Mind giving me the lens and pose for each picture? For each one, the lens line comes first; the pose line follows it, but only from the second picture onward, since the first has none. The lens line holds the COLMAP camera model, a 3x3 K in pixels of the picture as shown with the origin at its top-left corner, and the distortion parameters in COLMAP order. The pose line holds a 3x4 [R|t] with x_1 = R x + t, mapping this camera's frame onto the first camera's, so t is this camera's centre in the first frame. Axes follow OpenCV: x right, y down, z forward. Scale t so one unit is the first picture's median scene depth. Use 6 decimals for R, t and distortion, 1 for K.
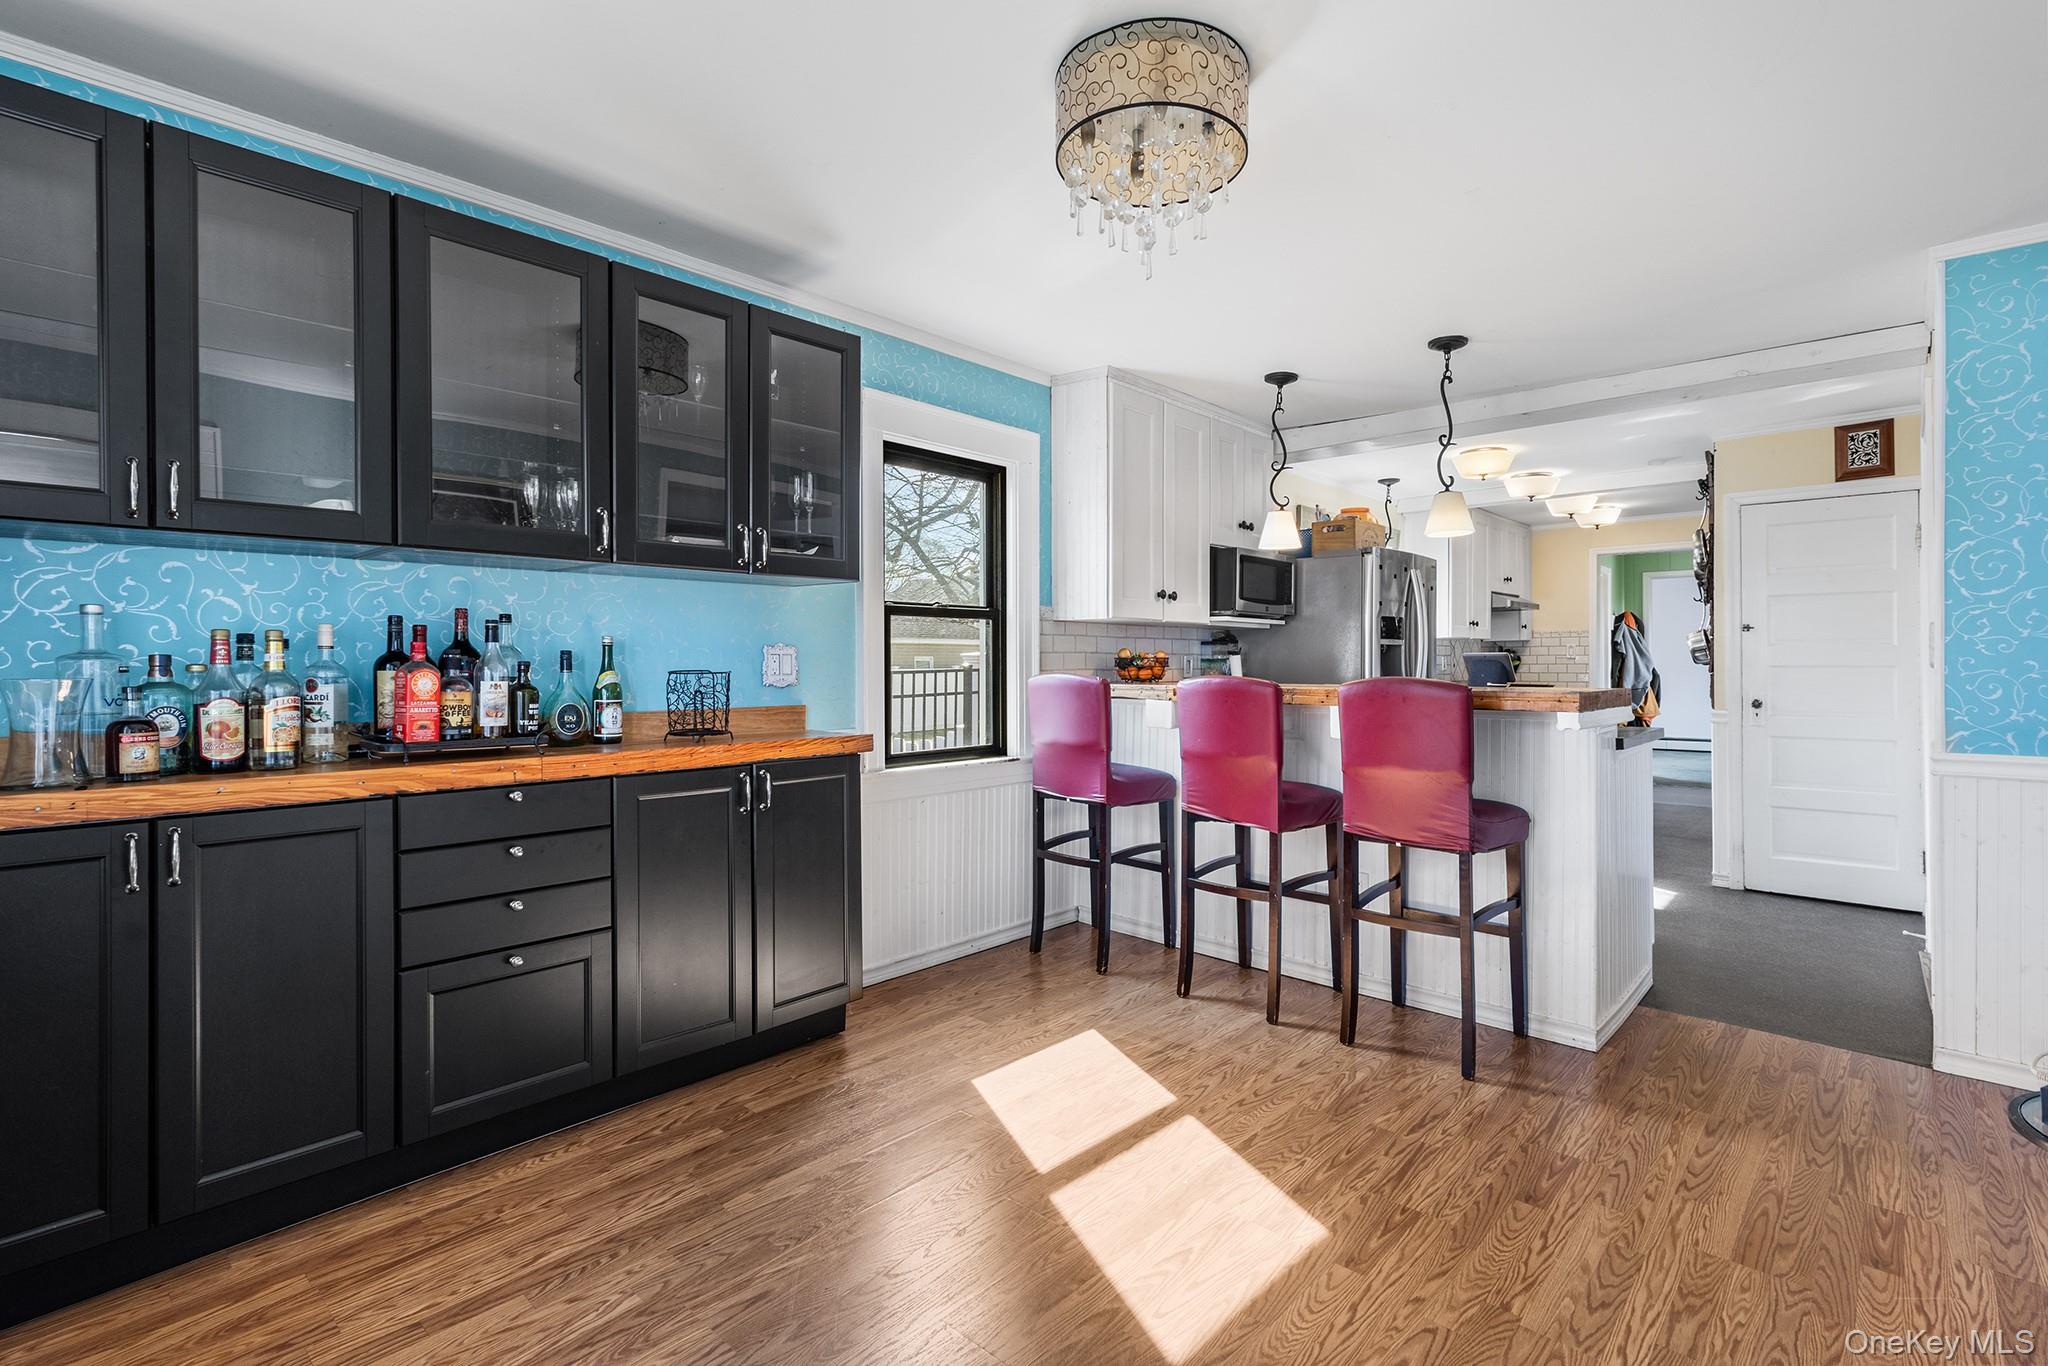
lens RADIAL K [[949.5, 0, 1049.3], [0, 949.5, 663.8], [0, 0, 1]] dist [0.007049, -0.000525]
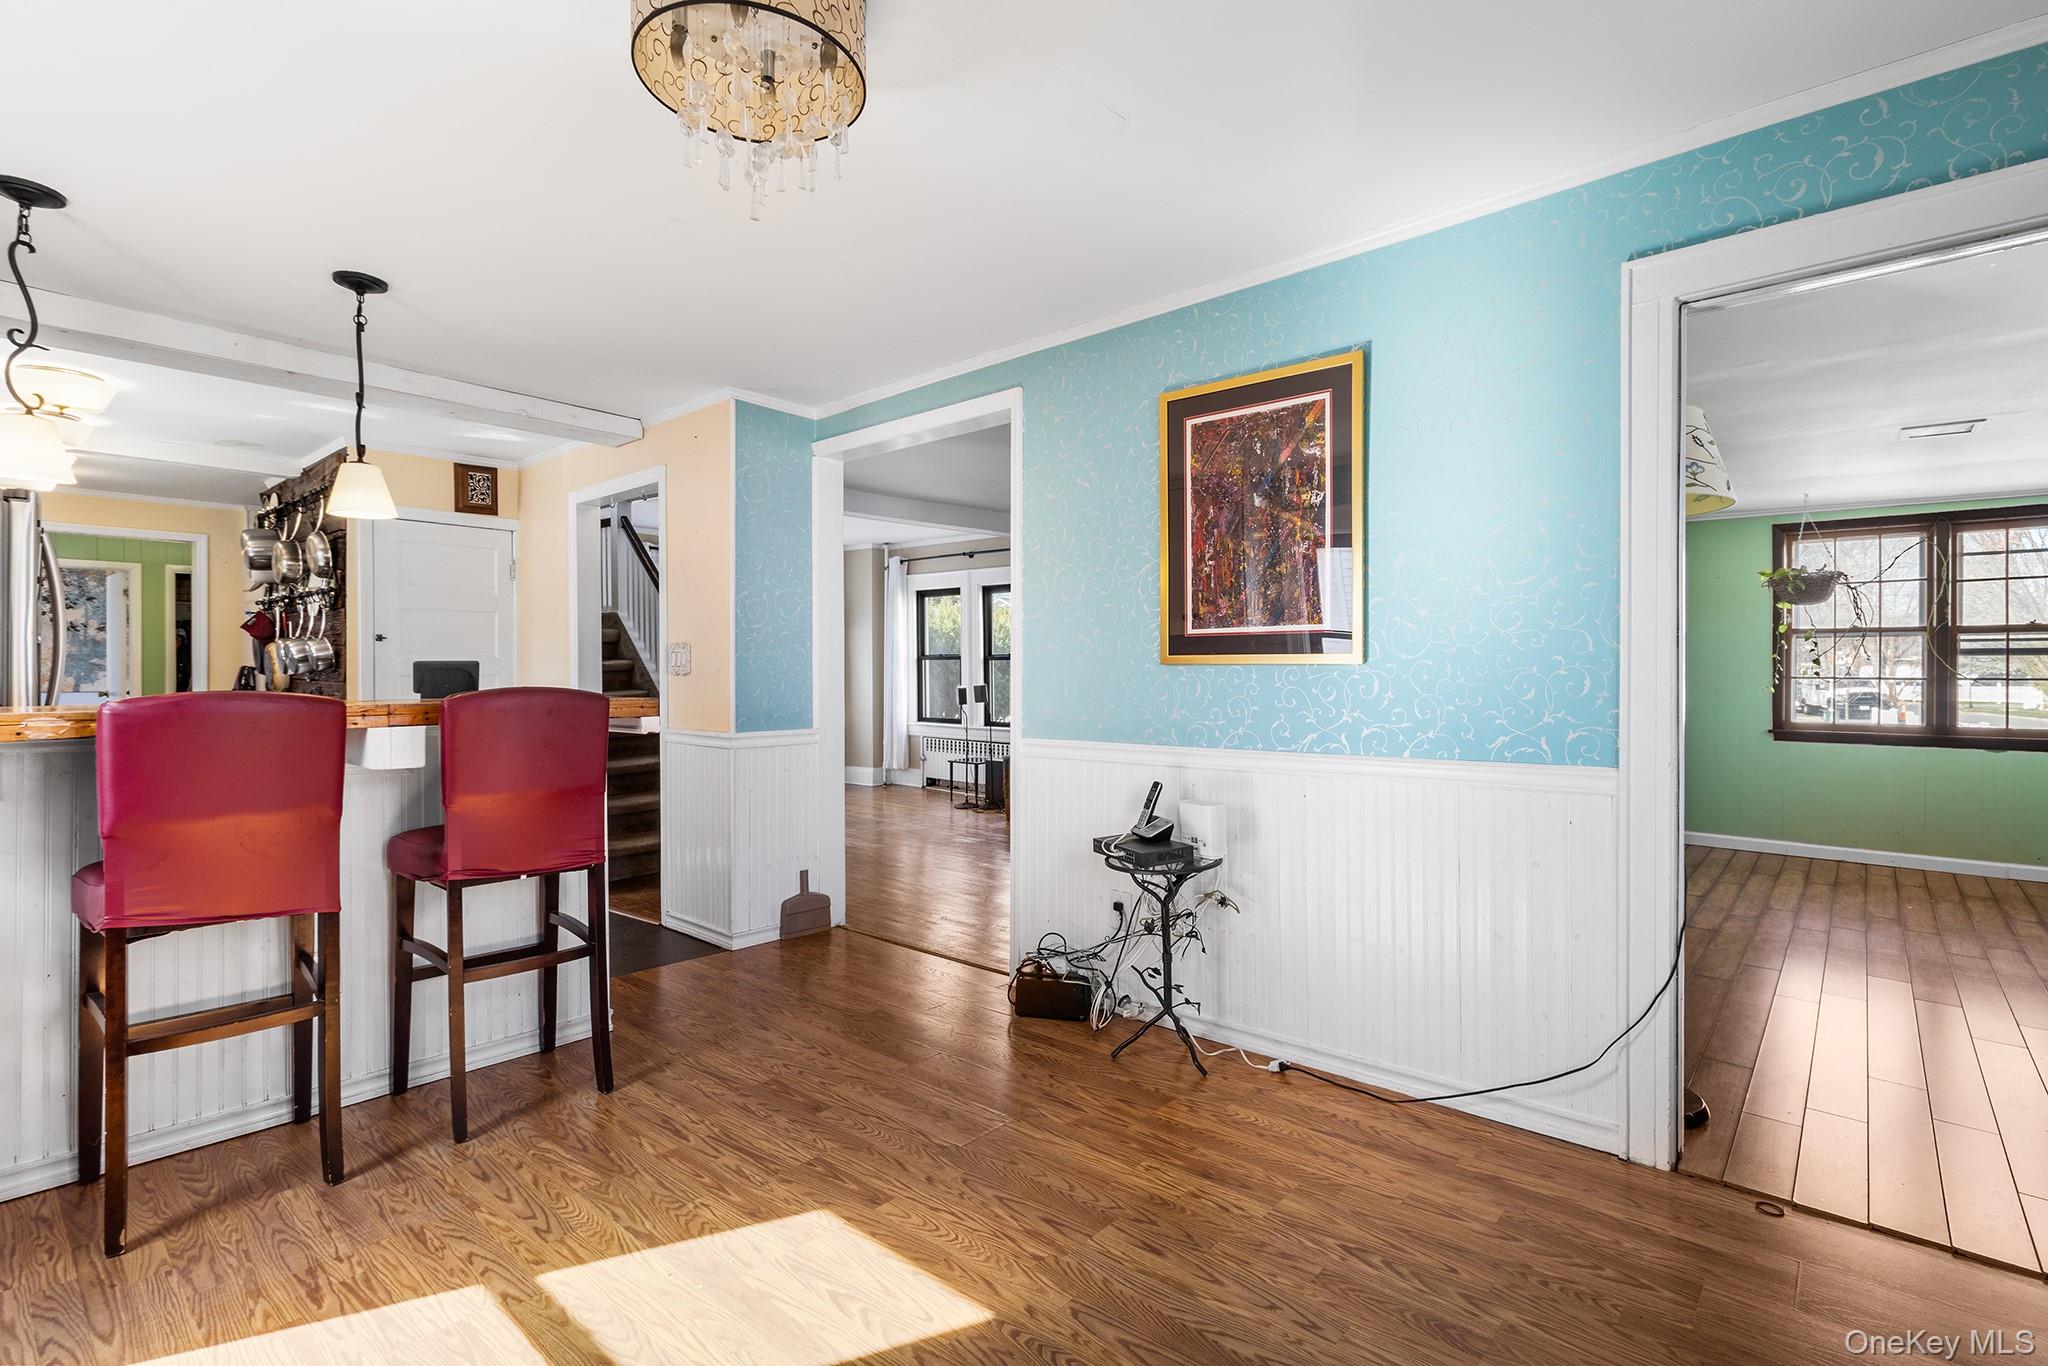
lens RADIAL K [[980.4, 0, 1024.0], [0, 980.4, 683.0], [0, 0, 1]] dist [0.003537, -0.000114]
pose [[-0.028200, -0.011122, 0.999540, -0.564775], [0.001449, 0.999937, 0.011167, -0.000157], [-0.999601, 0.001764, -0.028182, 0.571579]]
